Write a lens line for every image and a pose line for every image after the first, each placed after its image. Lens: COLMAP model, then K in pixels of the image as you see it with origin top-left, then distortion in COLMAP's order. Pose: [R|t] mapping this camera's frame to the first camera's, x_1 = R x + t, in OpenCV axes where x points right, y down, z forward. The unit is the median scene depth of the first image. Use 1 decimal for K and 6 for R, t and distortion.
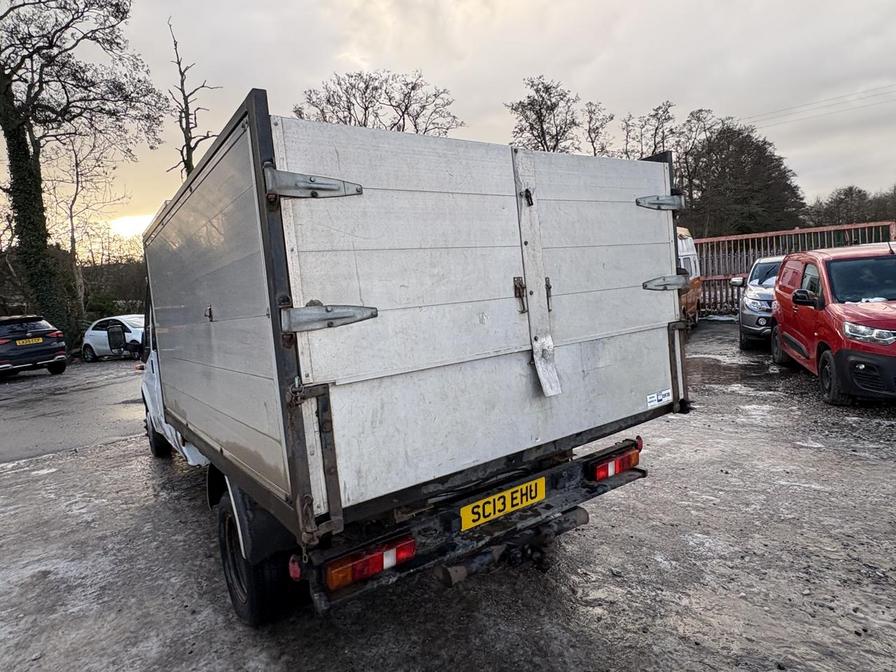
lens RADIAL K [[537.5, 0, 451.2], [0, 537.5, 330.3], [0, 0, 1]] dist [0.003162, -0.000384]
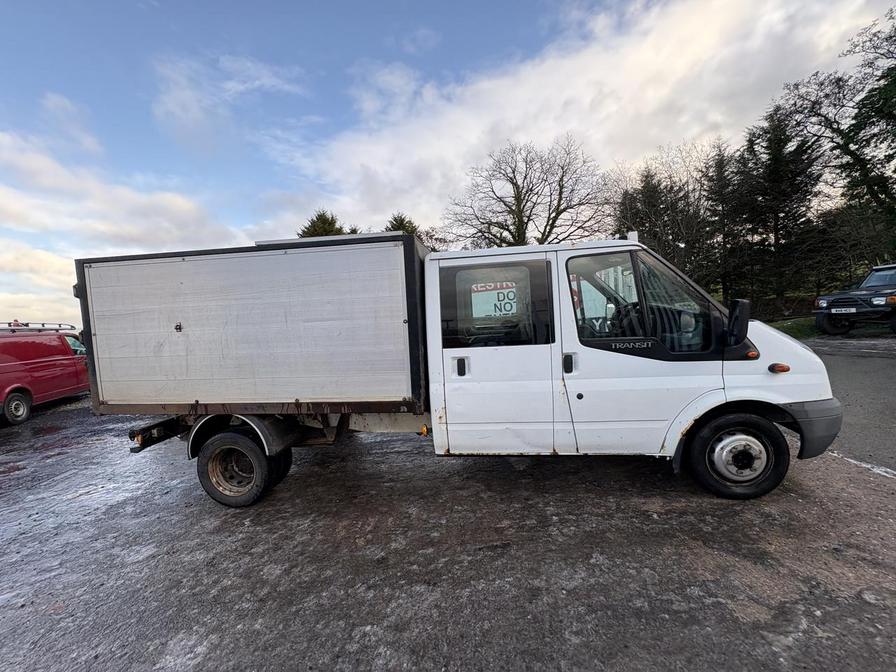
lens RADIAL K [[355.5, 0, 441.9], [0, 355.5, 339.5], [0, 0, 1]] dist [-0.000043, -0.000019]
pose [[-0.681408, 0.185874, -0.707908, 0.061142], [0.073744, 0.979729, 0.186262, -0.028421], [0.728179, 0.074716, -0.681302, 0.348735]]
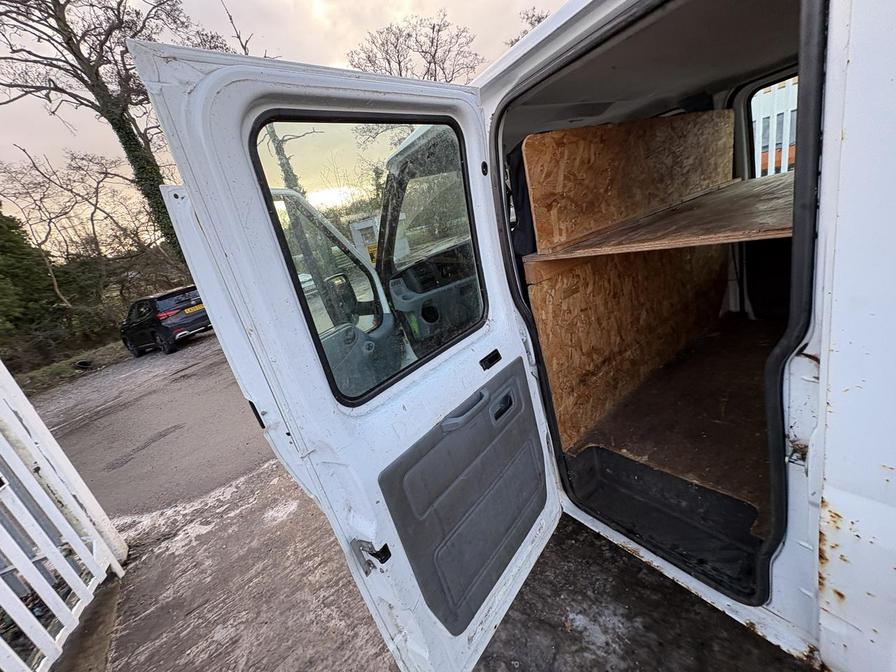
lens RADIAL K [[355.5, 0, 449.2], [0, 355.5, 335.7], [0, 0, 1]] dist [-0.000043, -0.000019]
pose [[0.985283, -0.156013, -0.069840, -0.137374], [0.167992, 0.959278, 0.227076, -0.002237], [0.031569, -0.235467, 0.971369, 0.177377]]
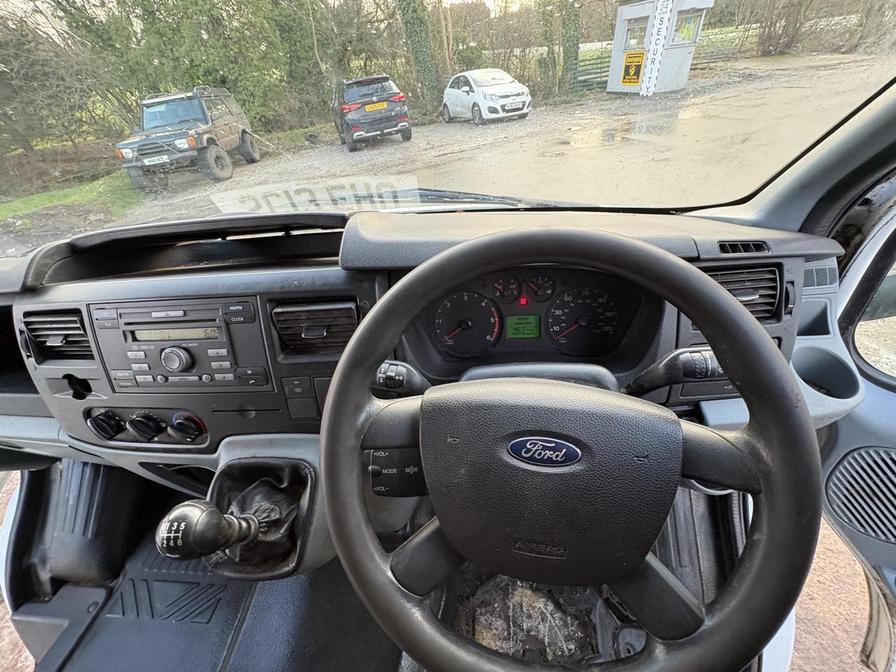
lens RADIAL K [[355.5, 0, 450.4], [0, 355.5, 336.6], [0, 0, 1]] dist [-0.000043, -0.000019]
pose [[0.758431, 0.386769, -0.524588, -0.090678], [-0.001362, 0.805825, 0.592152, -0.017279], [0.651752, -0.448392, 0.611689, 0.297530]]
